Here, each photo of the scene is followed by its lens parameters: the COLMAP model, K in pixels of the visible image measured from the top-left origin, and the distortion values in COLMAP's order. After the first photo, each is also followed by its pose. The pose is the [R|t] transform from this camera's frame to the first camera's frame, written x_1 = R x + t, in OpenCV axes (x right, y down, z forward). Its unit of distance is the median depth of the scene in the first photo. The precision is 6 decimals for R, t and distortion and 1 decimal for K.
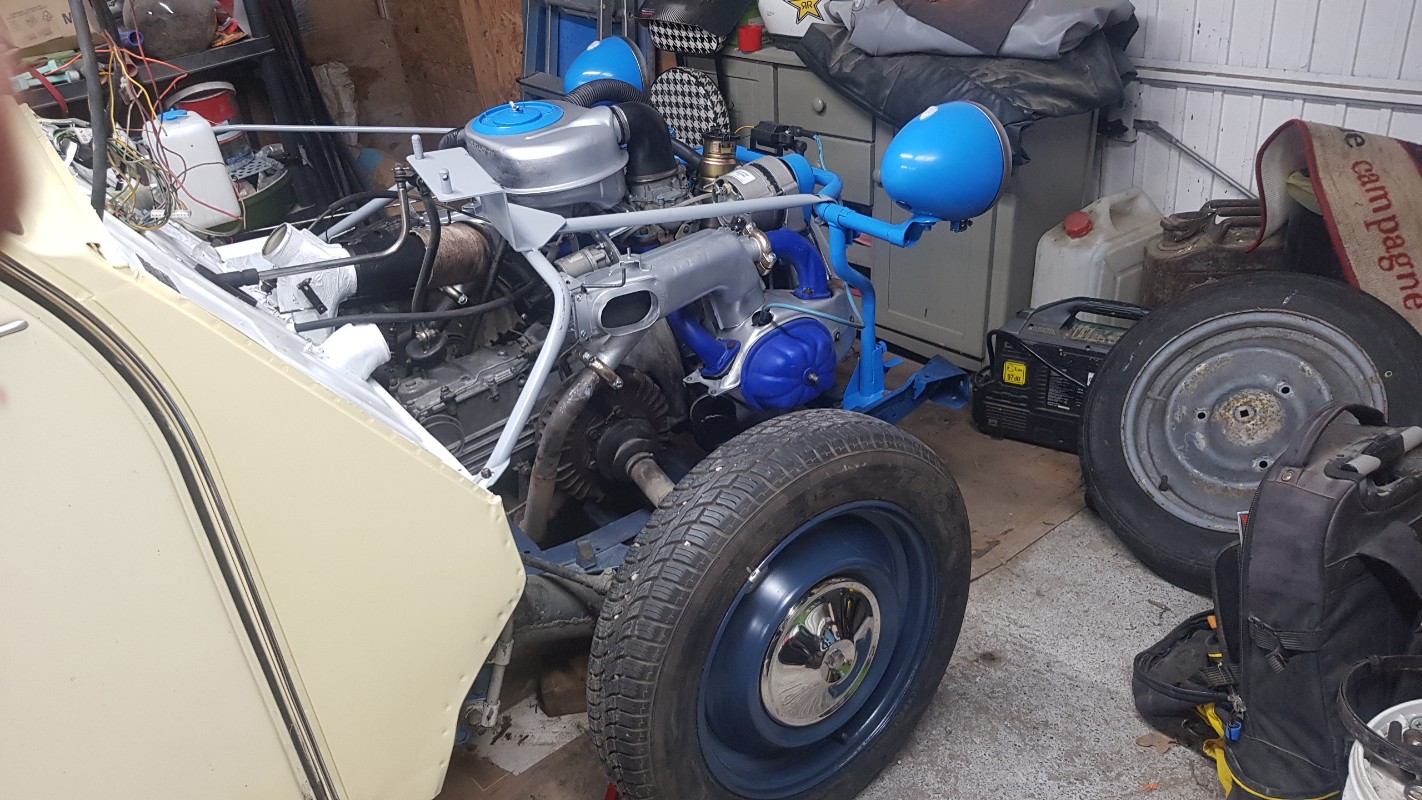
lens RADIAL K [[1093.4, 0, 717.6], [0, 1093.4, 400.5], [0, 0, 1]] dist [0.033472, -0.052808]
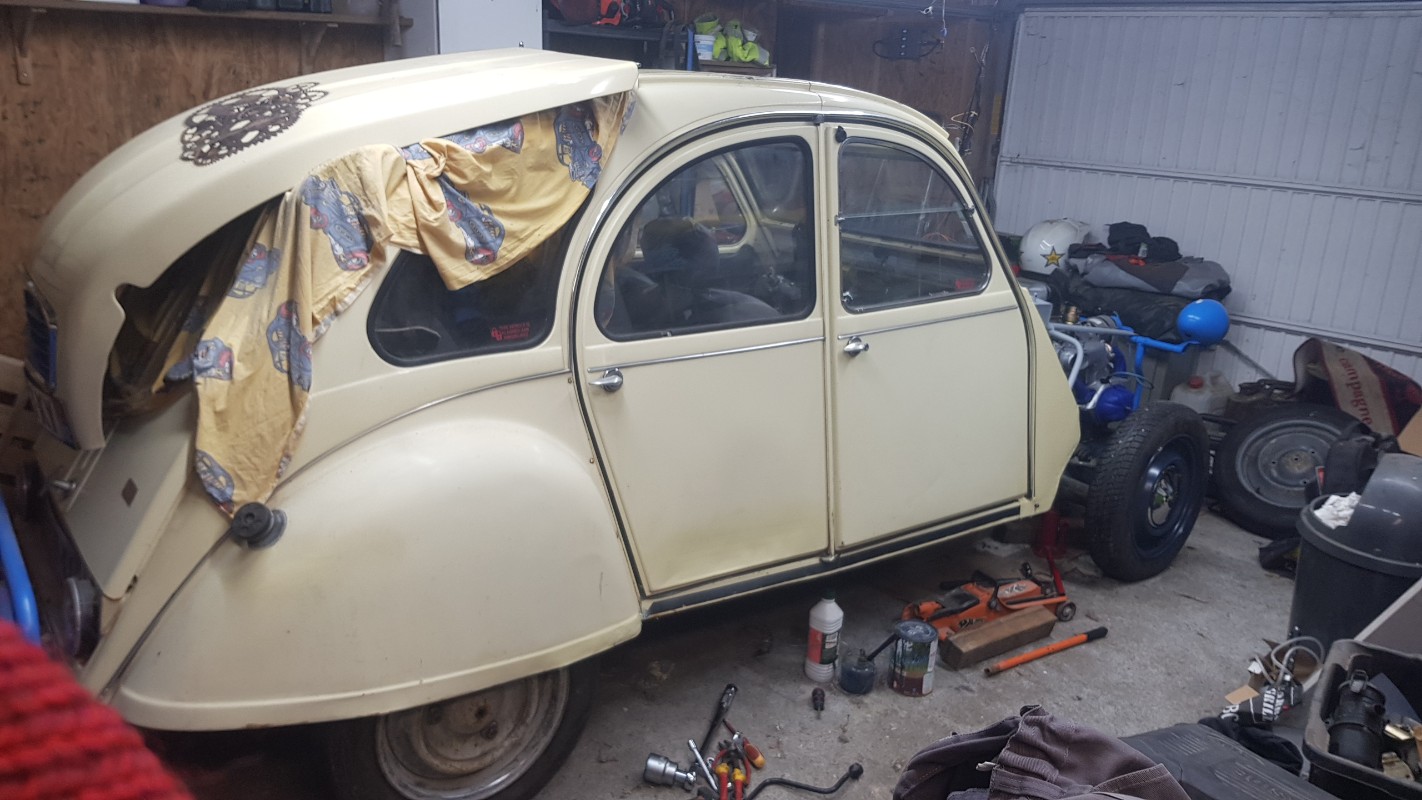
lens RADIAL K [[1093.4, 0, 707.0], [0, 1093.4, 404.9], [0, 0, 1]] dist [0.033472, -0.052808]
pose [[0.988395, 0.133556, 0.072378, -0.802103], [-0.115074, 0.969322, -0.217194, 0.483891], [-0.099165, 0.206344, 0.973441, -0.978461]]
